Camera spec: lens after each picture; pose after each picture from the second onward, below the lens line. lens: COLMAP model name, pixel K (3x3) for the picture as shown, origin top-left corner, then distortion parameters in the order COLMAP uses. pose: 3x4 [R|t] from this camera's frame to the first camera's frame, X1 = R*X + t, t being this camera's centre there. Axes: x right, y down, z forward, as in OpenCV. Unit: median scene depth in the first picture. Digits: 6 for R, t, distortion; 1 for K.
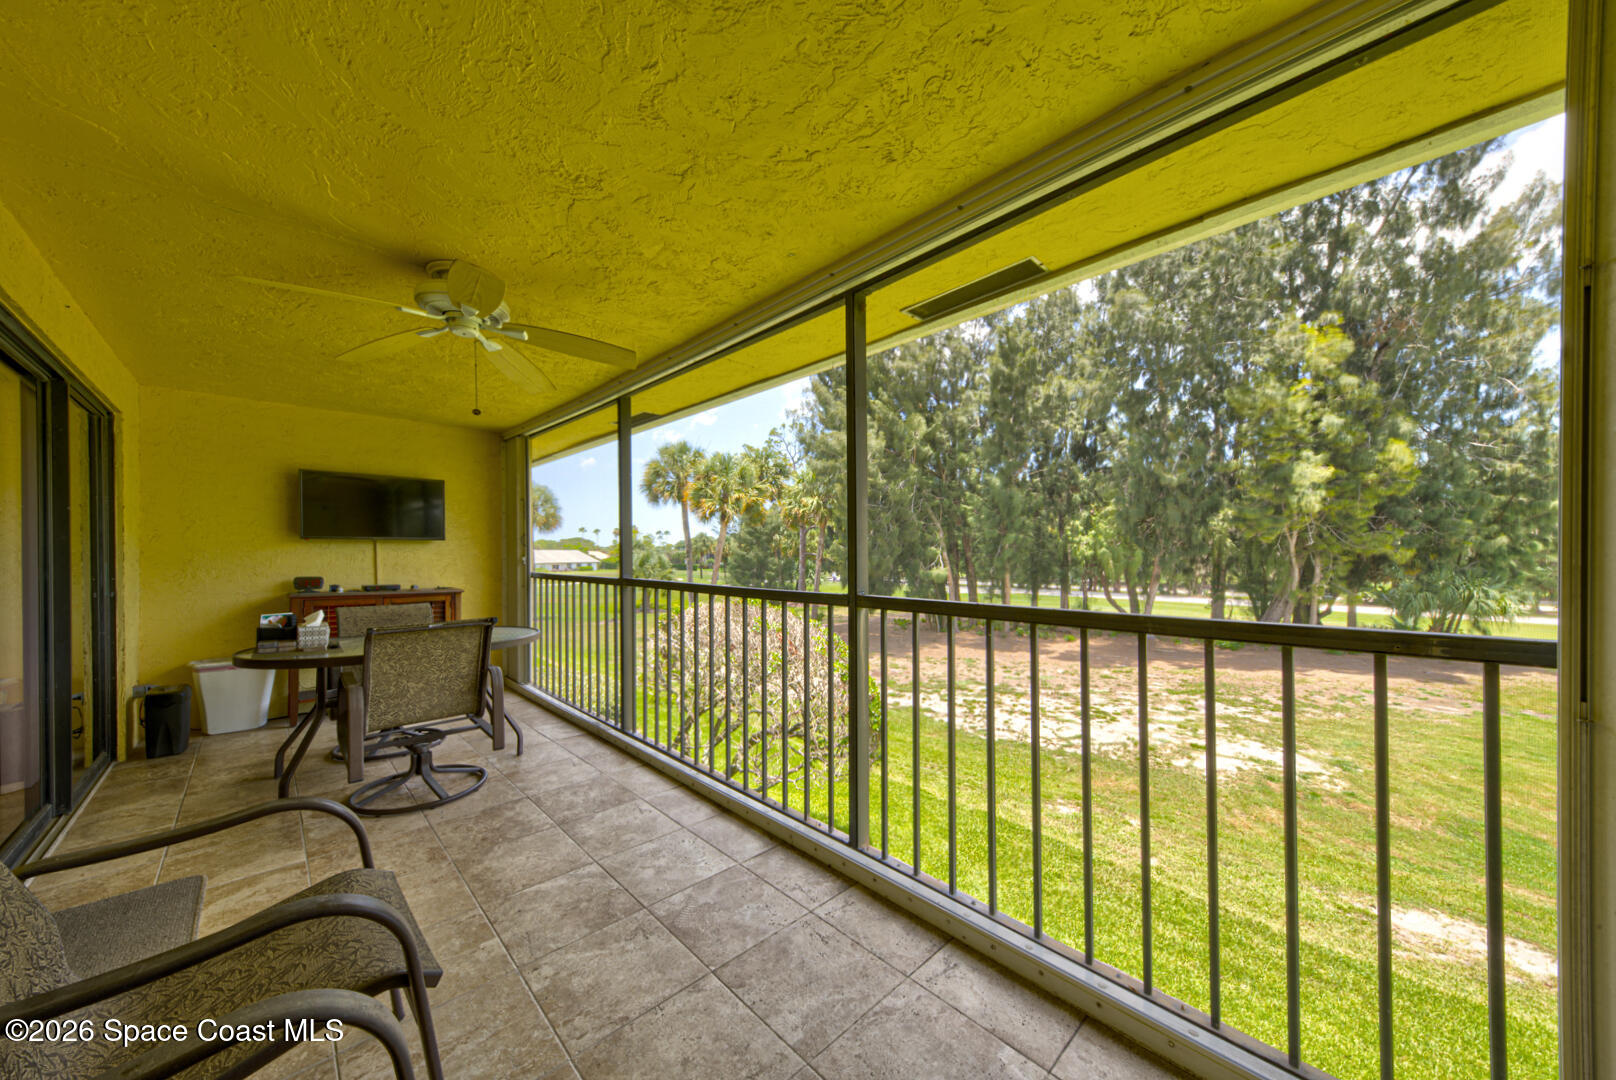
lens RADIAL K [[562.9, 0, 815.4], [0, 562.9, 552.2], [0, 0, 1]] dist [0.007778, 0.000028]
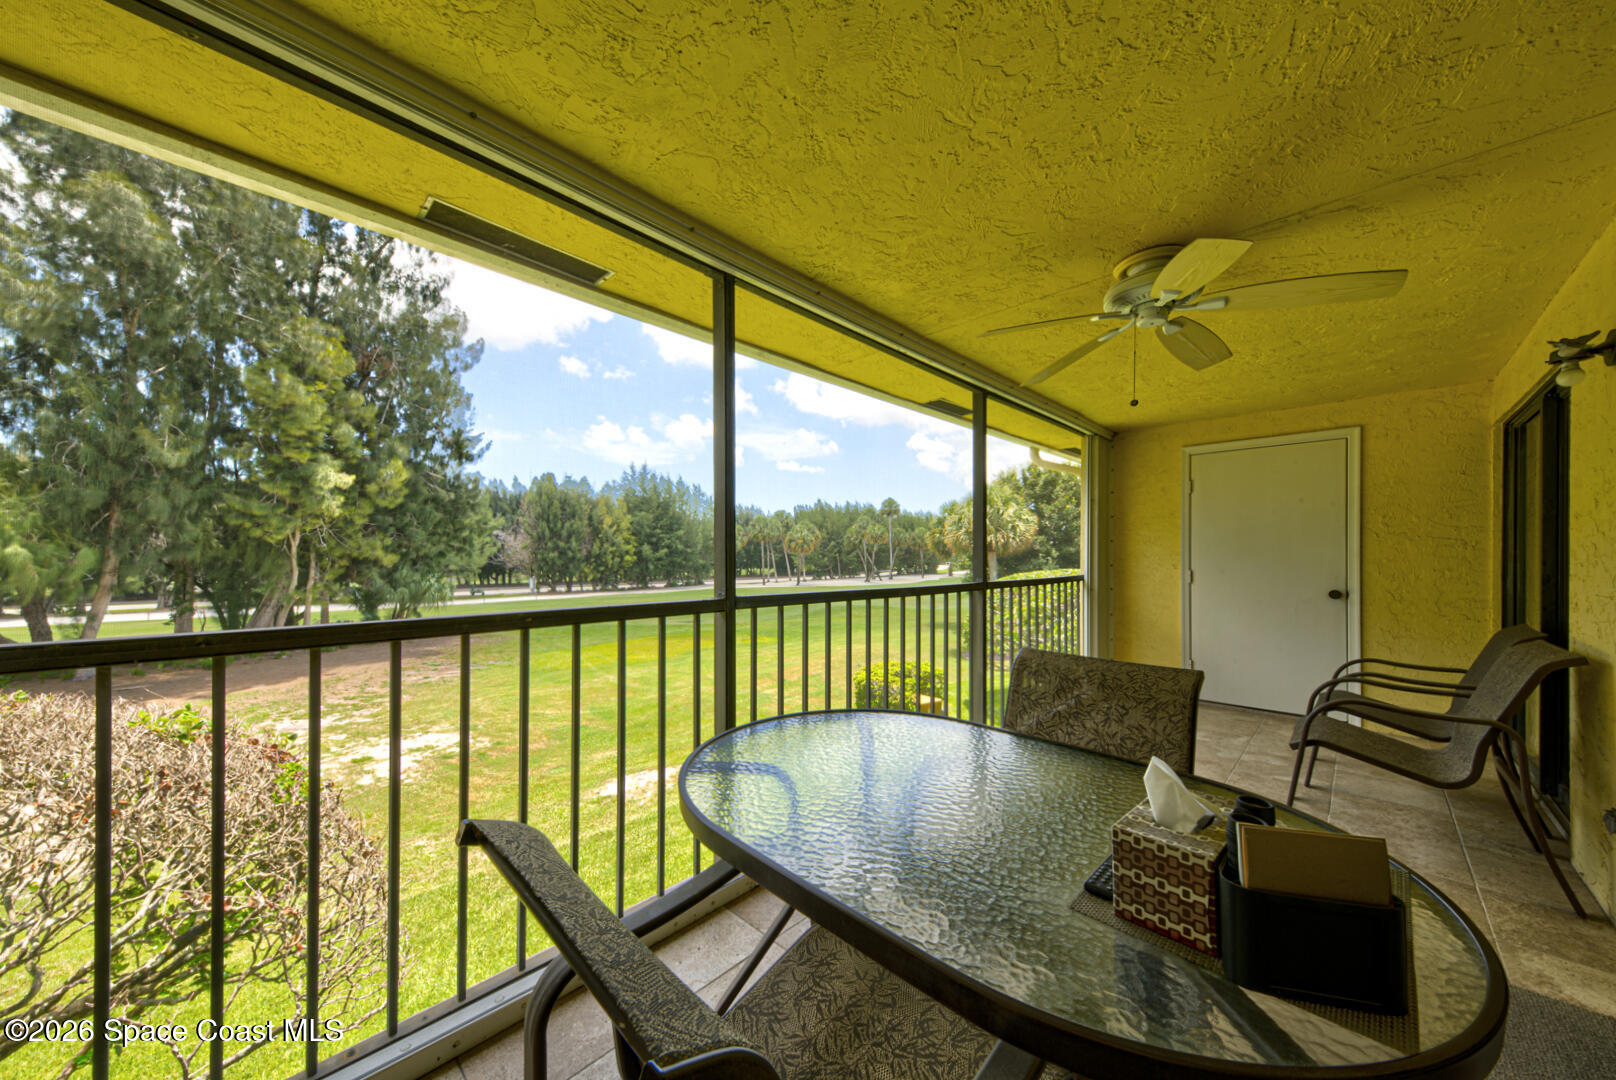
lens RADIAL K [[547.5, 0, 813.8], [0, 547.5, 553.7], [0, 0, 1]] dist [-0.000220, -0.004908]
pose [[-0.062922, 0.005606, 0.998003, -0.171489], [-0.002824, 0.999979, -0.005795, 0.001099], [-0.998014, -0.003183, -0.062904, 0.184042]]
